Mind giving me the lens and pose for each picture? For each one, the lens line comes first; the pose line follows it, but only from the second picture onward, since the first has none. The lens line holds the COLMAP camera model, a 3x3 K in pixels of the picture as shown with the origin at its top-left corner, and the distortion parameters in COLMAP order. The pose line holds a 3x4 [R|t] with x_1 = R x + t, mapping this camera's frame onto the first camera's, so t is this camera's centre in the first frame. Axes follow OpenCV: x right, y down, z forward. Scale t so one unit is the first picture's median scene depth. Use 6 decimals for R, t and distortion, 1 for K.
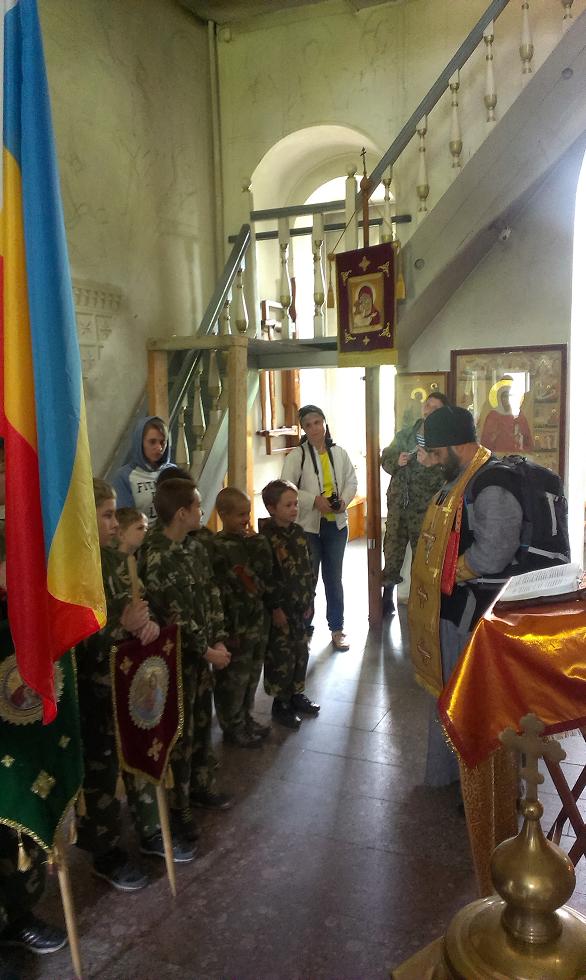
lens RADIAL K [[780.2, 0, 293.0], [0, 780.2, 490.0], [0, 0, 1]] dist [0.126340, -0.215899]
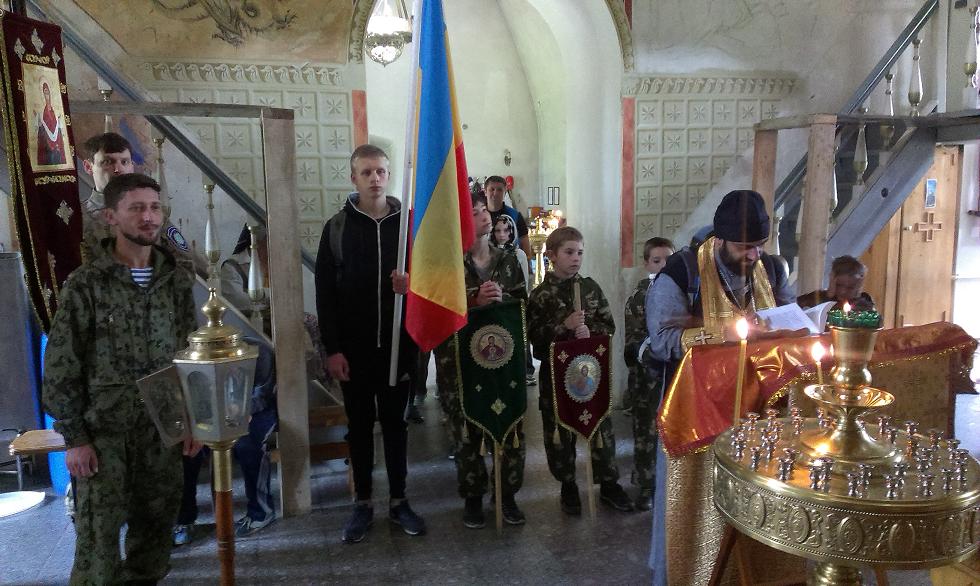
lens RADIAL K [[780.2, 0, 490.0], [0, 780.2, 293.0], [0, 0, 1]] dist [0.126340, -0.215899]
pose [[0.638329, 0.119527, -0.760427, 0.583728], [-0.093820, 0.992587, 0.077263, 0.004181], [0.764025, 0.022024, 0.644811, -0.042213]]
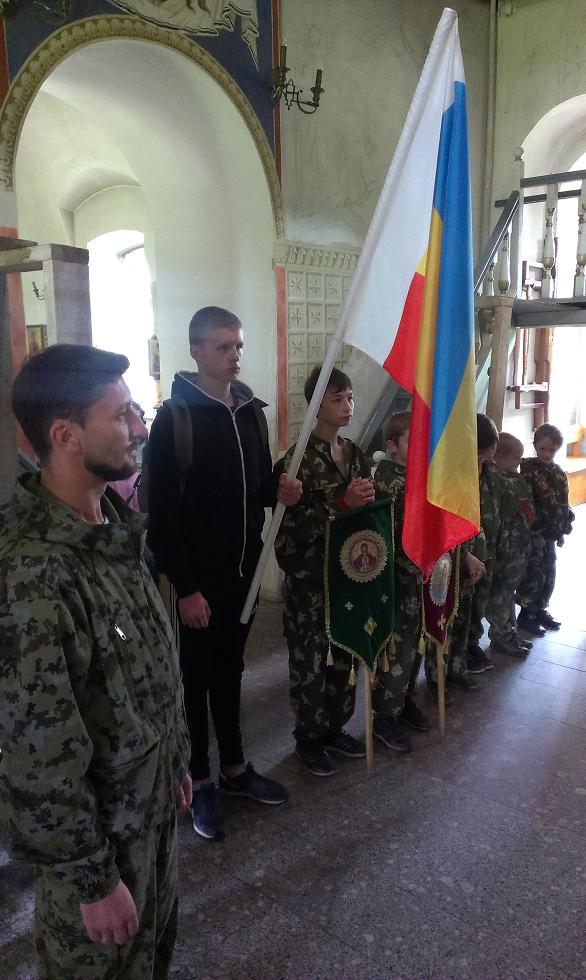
lens RADIAL K [[828.3, 0, 293.0], [0, 828.3, 490.0], [0, 0, 1]] dist [0.081084, -0.104919]
pose [[0.964729, 0.062340, -0.255756, -0.053669], [-0.050915, 0.997397, 0.051056, 0.039465], [0.258273, -0.036234, 0.965392, -0.295571]]
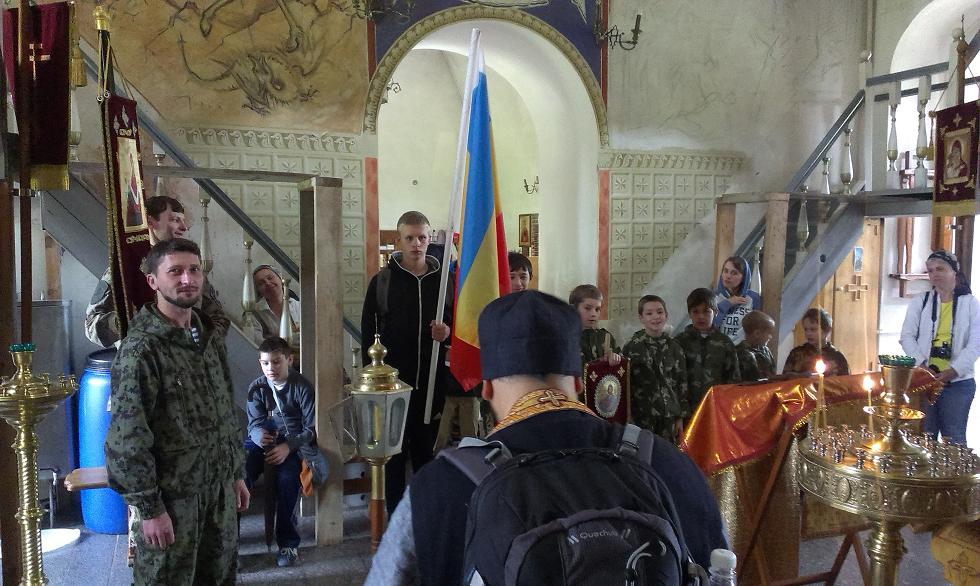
lens RADIAL K [[780.2, 0, 490.0], [0, 780.2, 293.0], [0, 0, 1]] dist [0.126340, -0.215899]
pose [[0.714043, 0.080266, -0.695486, 0.588973], [-0.108857, 0.994053, 0.002963, 0.011596], [0.691587, 0.073593, 0.718534, -0.259214]]
